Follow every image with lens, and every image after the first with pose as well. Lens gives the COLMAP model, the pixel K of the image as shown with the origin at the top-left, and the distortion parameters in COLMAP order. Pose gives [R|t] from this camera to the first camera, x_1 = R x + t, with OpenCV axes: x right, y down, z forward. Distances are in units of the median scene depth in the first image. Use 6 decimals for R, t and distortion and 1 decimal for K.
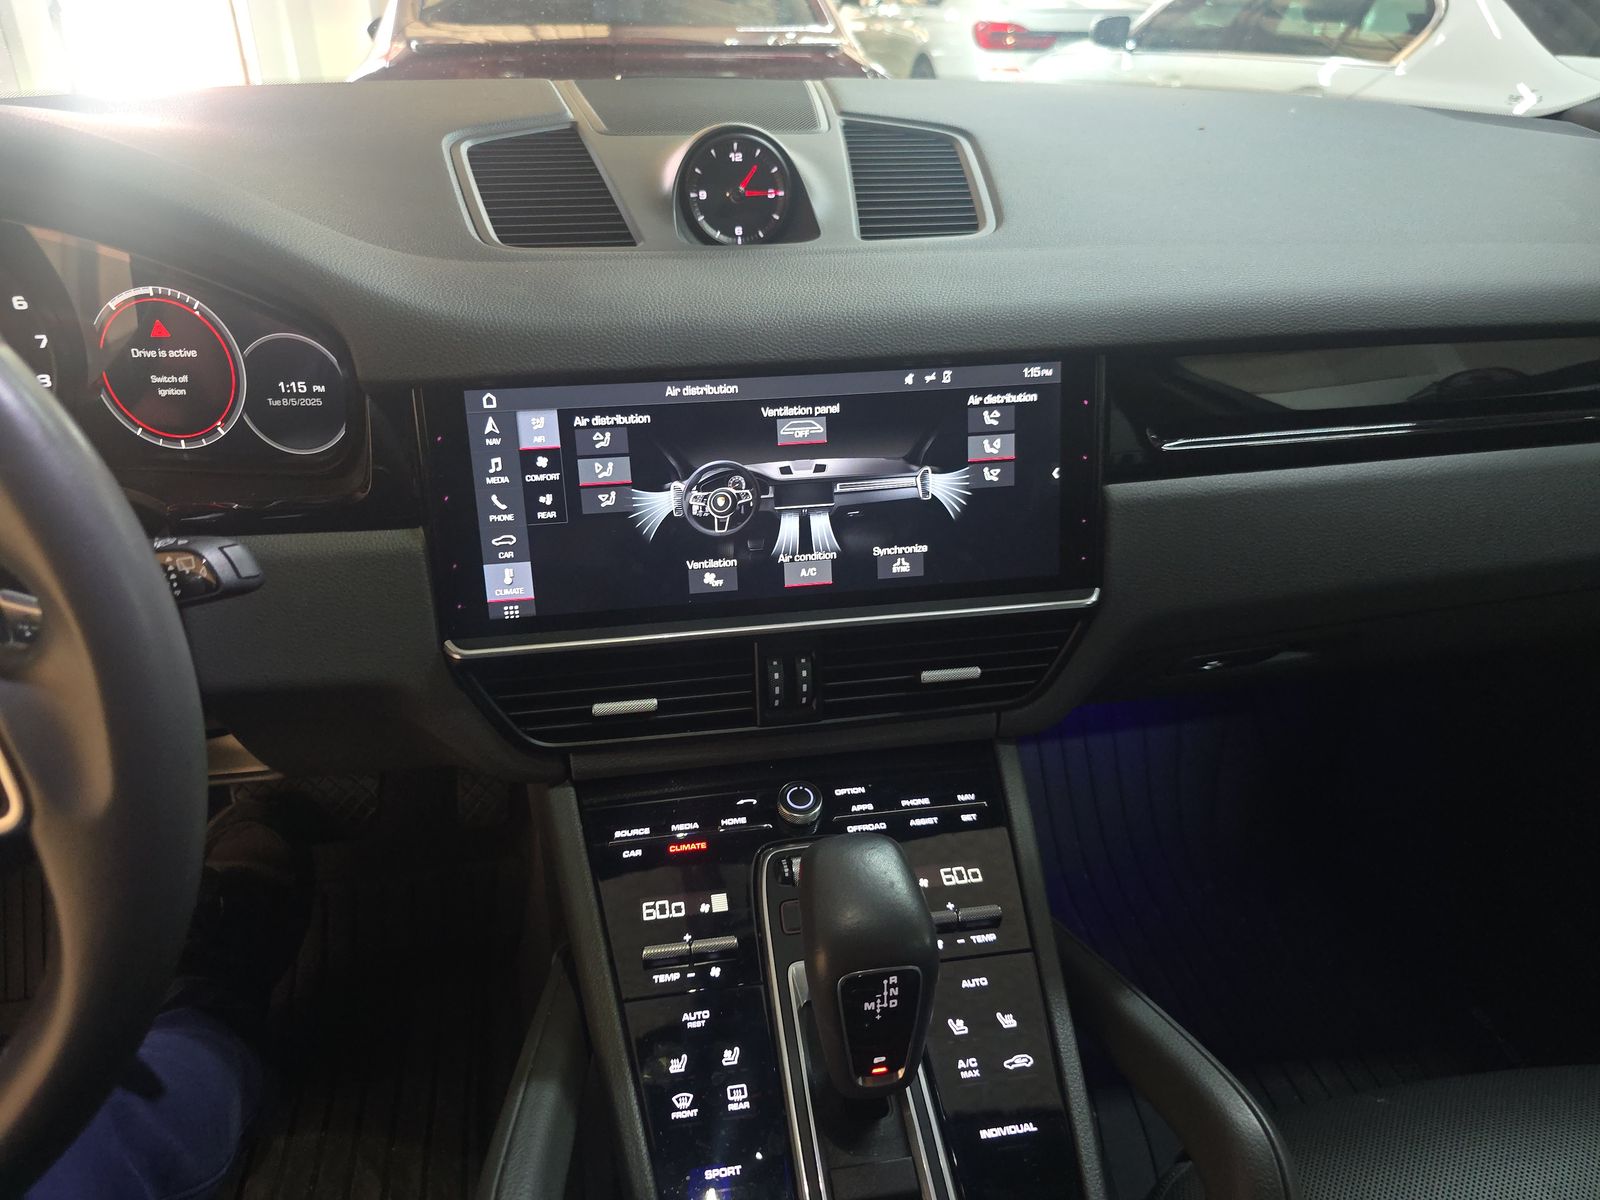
lens RADIAL K [[1080.7, 0, 795.2], [0, 1080.7, 603.9], [0, 0, 1]] dist [0.005072, -0.015419]
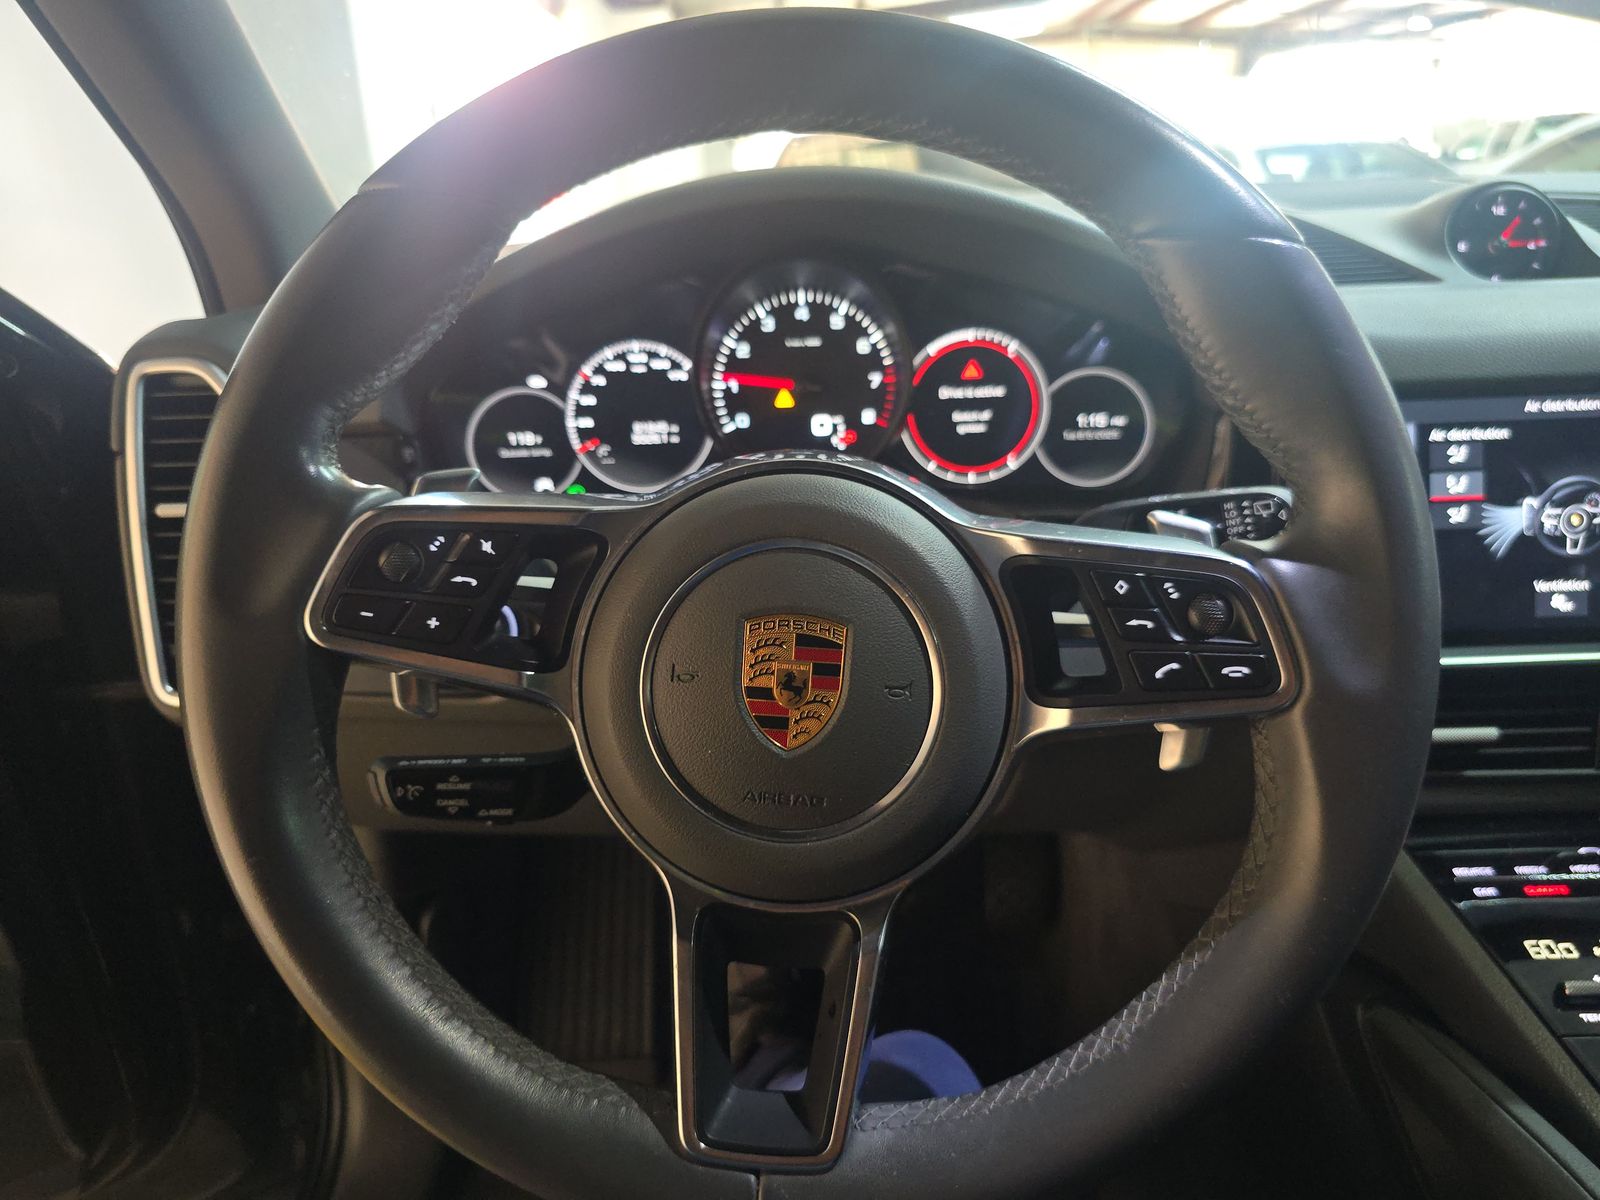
lens RADIAL K [[1080.7, 0, 810.0], [0, 1080.7, 594.0], [0, 0, 1]] dist [0.005072, -0.015419]
pose [[0.979338, 0.015940, -0.201599, -0.530912], [-0.051081, 0.984061, -0.170337, 0.165829], [0.195670, 0.177115, 0.964543, -0.049617]]
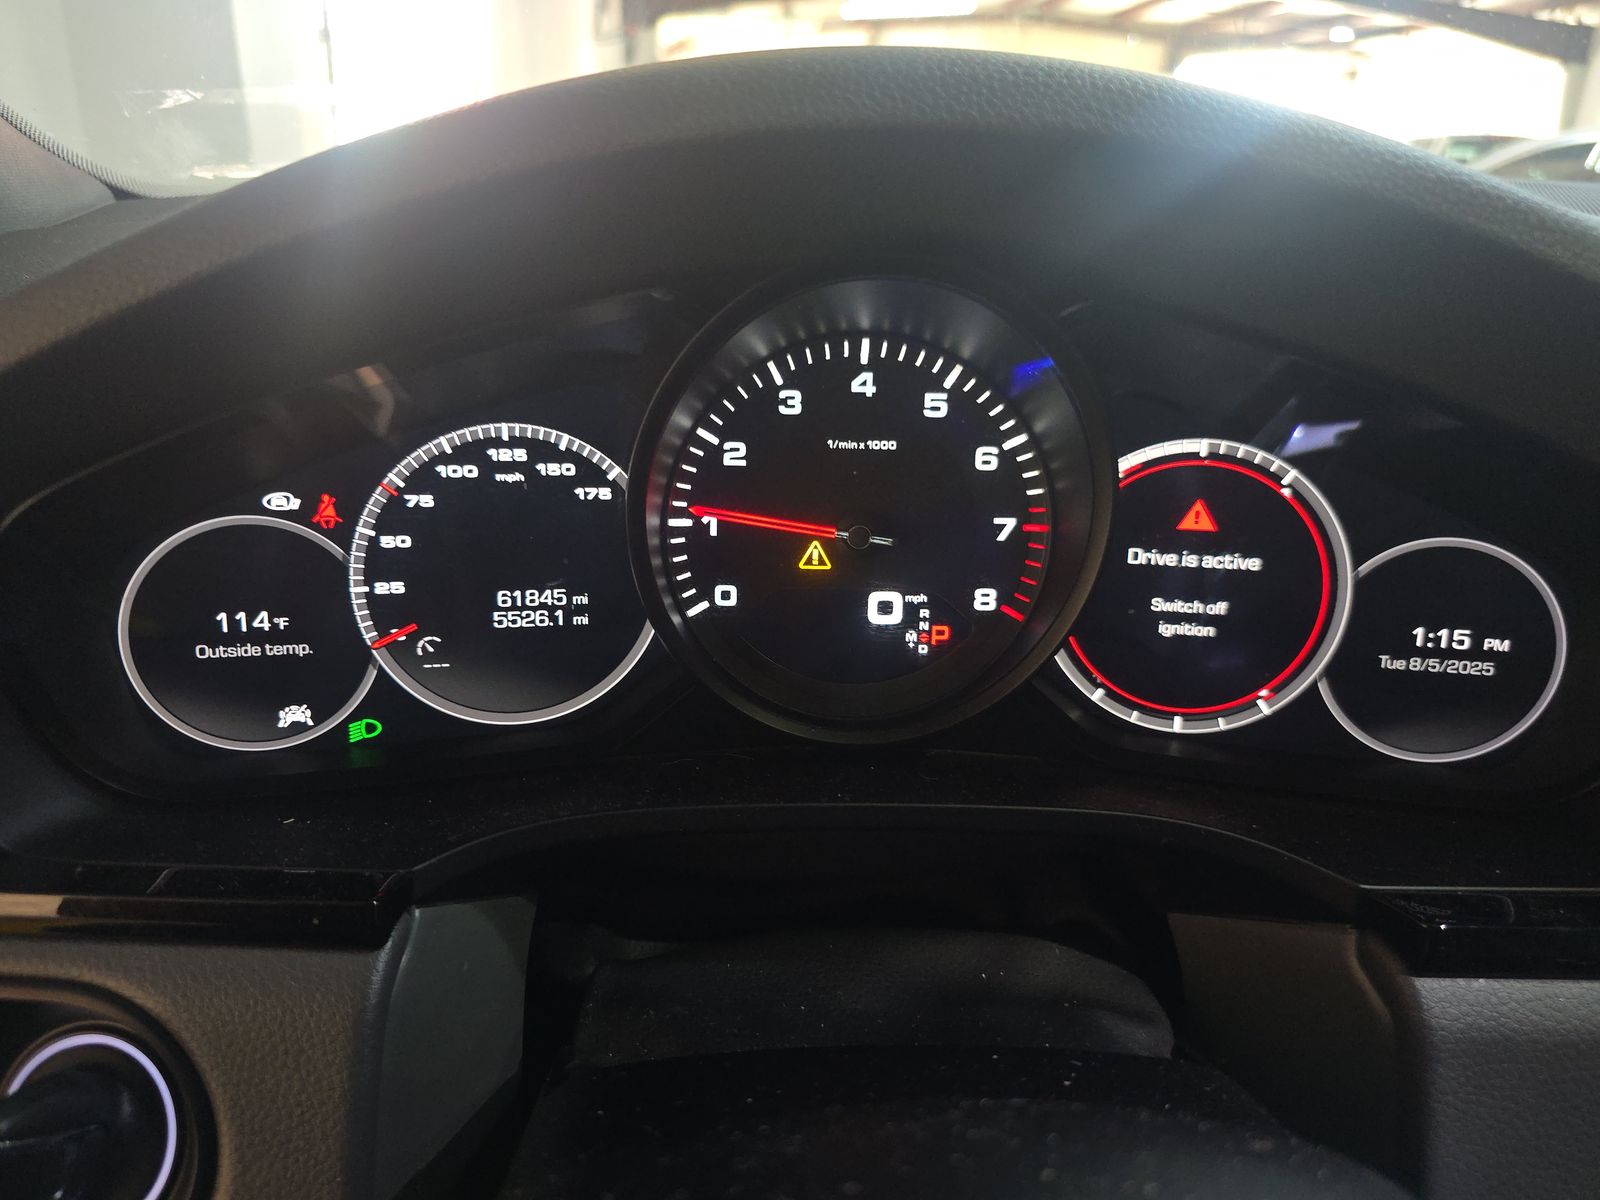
lens RADIAL K [[1080.7, 0, 795.1], [0, 1080.7, 559.0], [0, 0, 1]] dist [0.005072, -0.015419]
pose [[0.990624, 0.058389, -0.123510, -0.728463], [-0.080049, 0.980694, -0.178416, -0.123063], [0.110708, 0.186630, 0.976173, 0.461618]]
